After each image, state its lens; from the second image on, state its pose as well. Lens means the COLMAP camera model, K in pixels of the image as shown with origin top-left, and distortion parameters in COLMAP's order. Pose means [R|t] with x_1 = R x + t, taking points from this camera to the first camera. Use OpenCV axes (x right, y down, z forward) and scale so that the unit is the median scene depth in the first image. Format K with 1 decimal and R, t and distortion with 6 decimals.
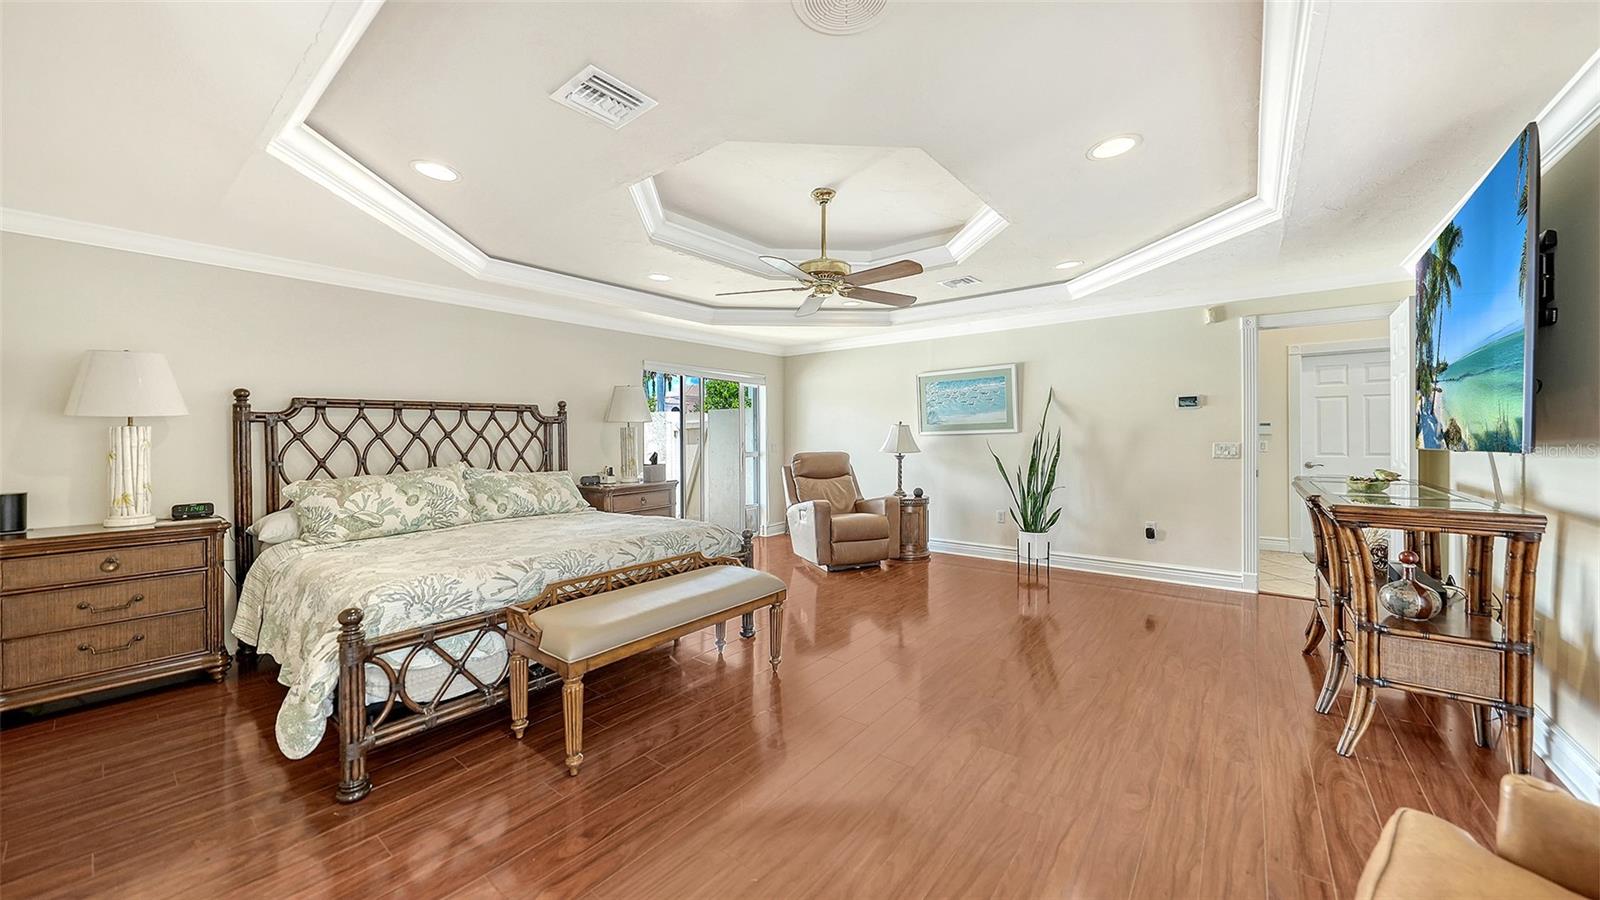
lens RADIAL K [[558.9, 0, 800.5], [0, 558.9, 437.1], [0, 0, 1]] dist [-0.000068, -0.000044]
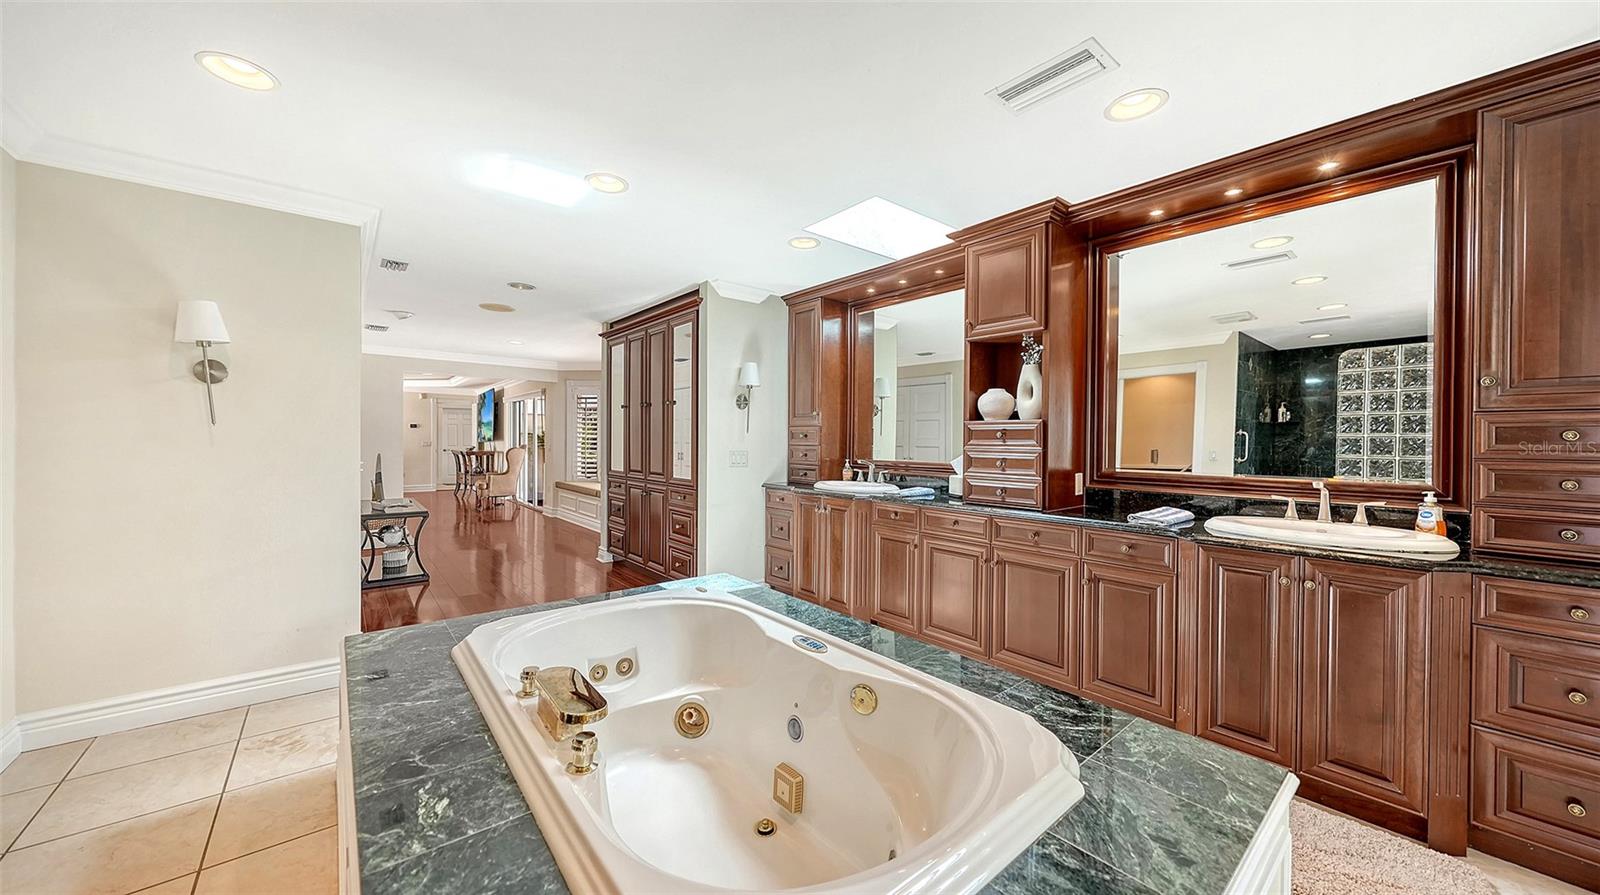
lens RADIAL K [[557.9, 0, 806.3], [0, 557.9, 444.7], [0, 0, 1]] dist [-0.000097, -0.000006]
pose [[0.204383, 0.008490, 0.978854, -1.020966], [-0.001646, 0.999964, -0.008330, 0.030322], [-0.978890, 0.000091, 0.204389, -0.928546]]
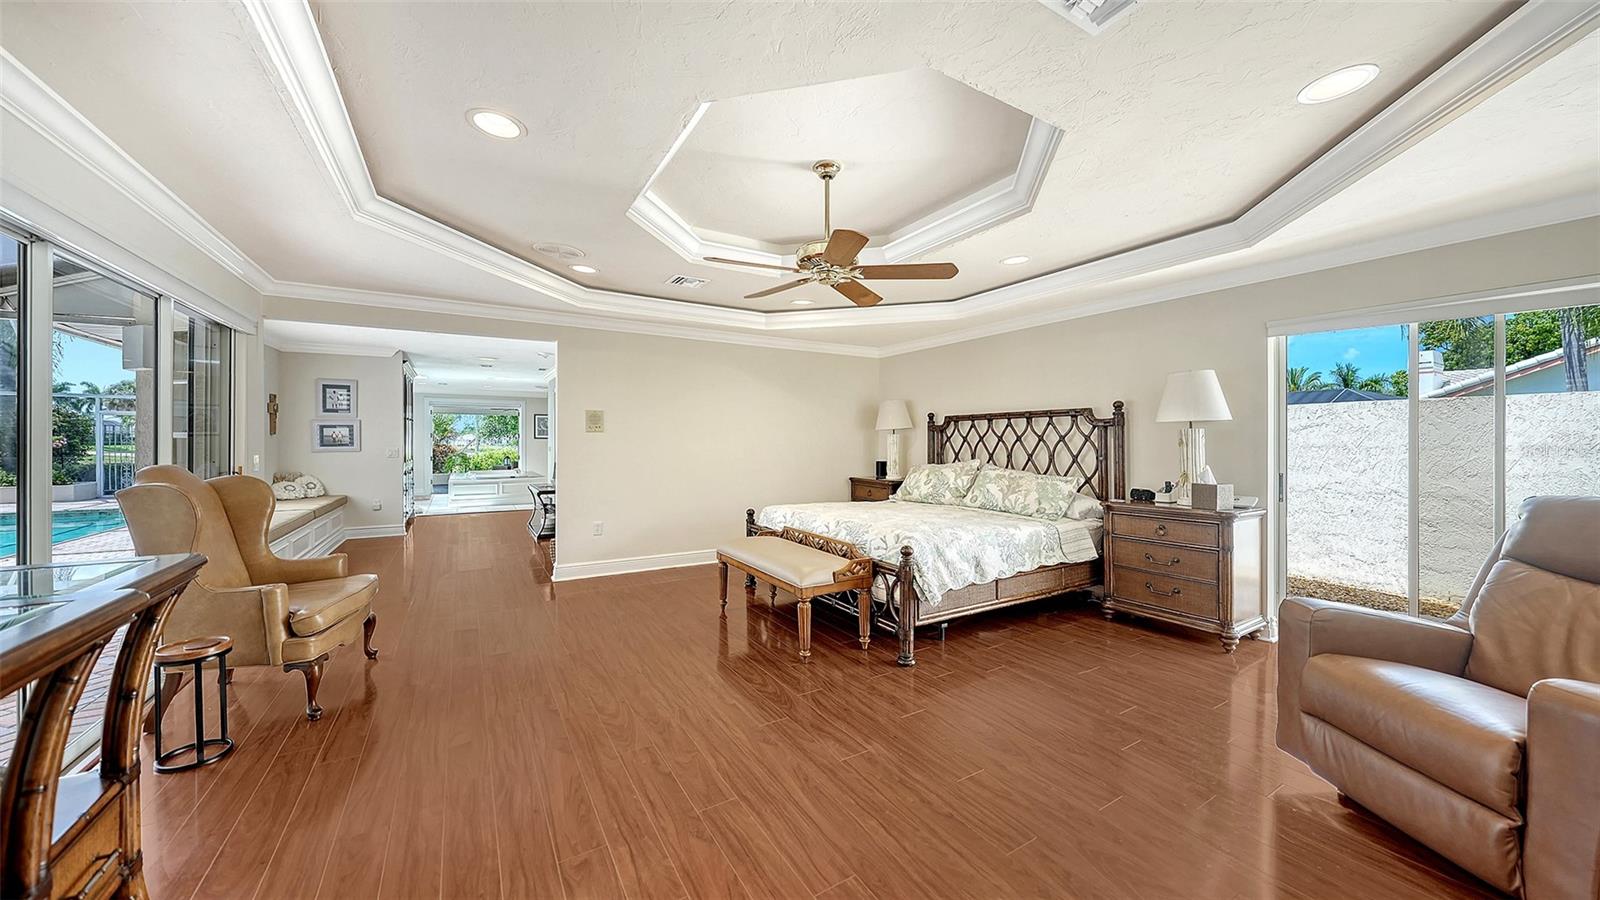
lens RADIAL K [[557.9, 0, 795.3], [0, 557.9, 444.3], [0, 0, 1]] dist [-0.000097, -0.000006]
pose [[-0.360521, 0.018389, -0.932570, 0.719372], [-0.000439, 0.999802, 0.019884, -0.016315], [0.932751, 0.007578, -0.360442, 1.035950]]
